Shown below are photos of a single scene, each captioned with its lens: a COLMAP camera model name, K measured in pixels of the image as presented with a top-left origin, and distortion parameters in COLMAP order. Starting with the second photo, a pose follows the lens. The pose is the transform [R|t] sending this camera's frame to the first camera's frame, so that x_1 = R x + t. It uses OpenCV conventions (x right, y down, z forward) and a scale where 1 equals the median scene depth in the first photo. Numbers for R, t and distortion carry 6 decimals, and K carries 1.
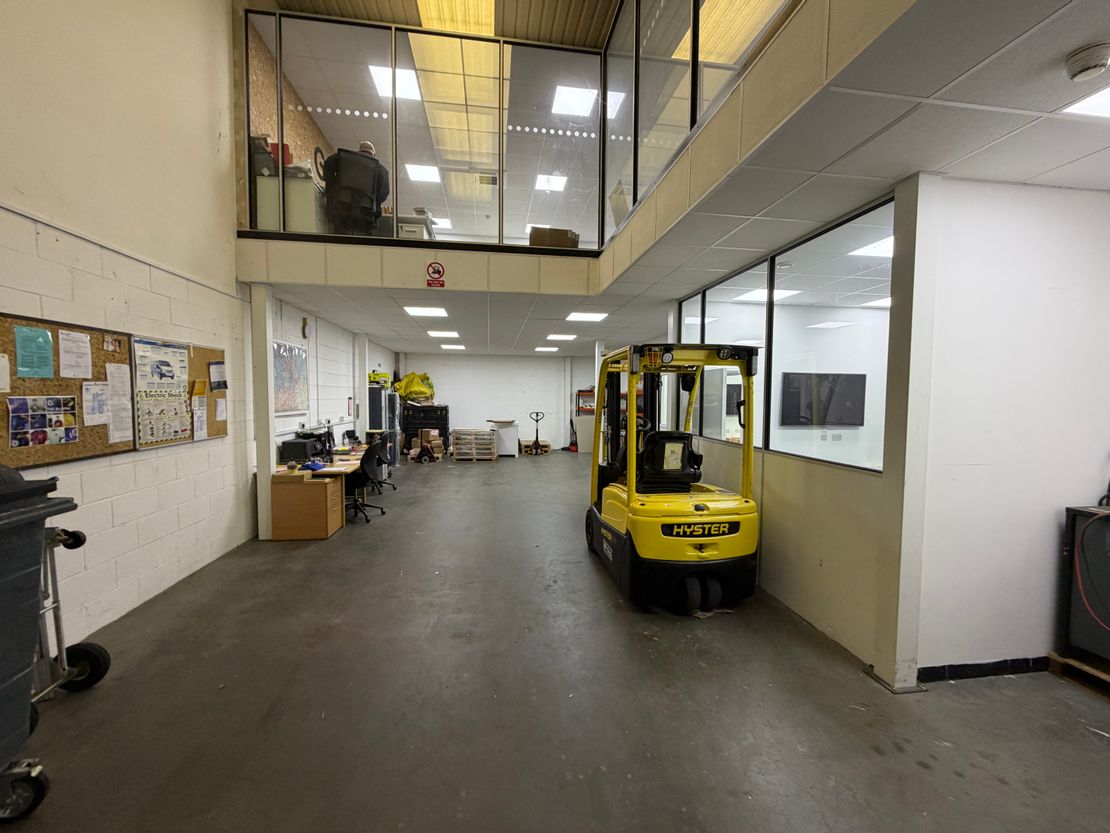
lens RADIAL K [[445.7, 0, 555.0], [0, 445.7, 416.5], [0, 0, 1]] dist [-0.000816, -0.000112]
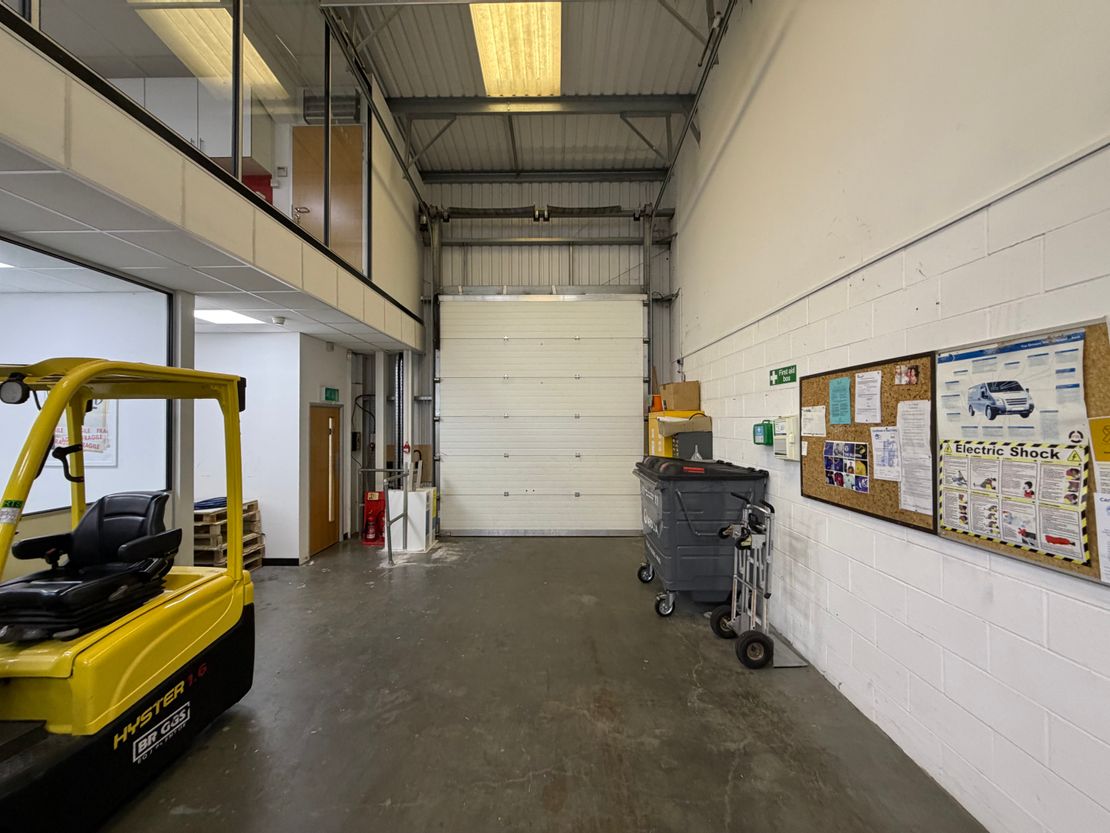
lens RADIAL K [[445.7, 0, 555.0], [0, 445.7, 416.5], [0, 0, 1]] dist [-0.000816, -0.000112]
pose [[-0.989337, -0.004349, 0.145583, -0.528001], [0.000895, 0.999354, 0.035940, -0.119974], [-0.145645, 0.035687, -0.988693, 1.794687]]
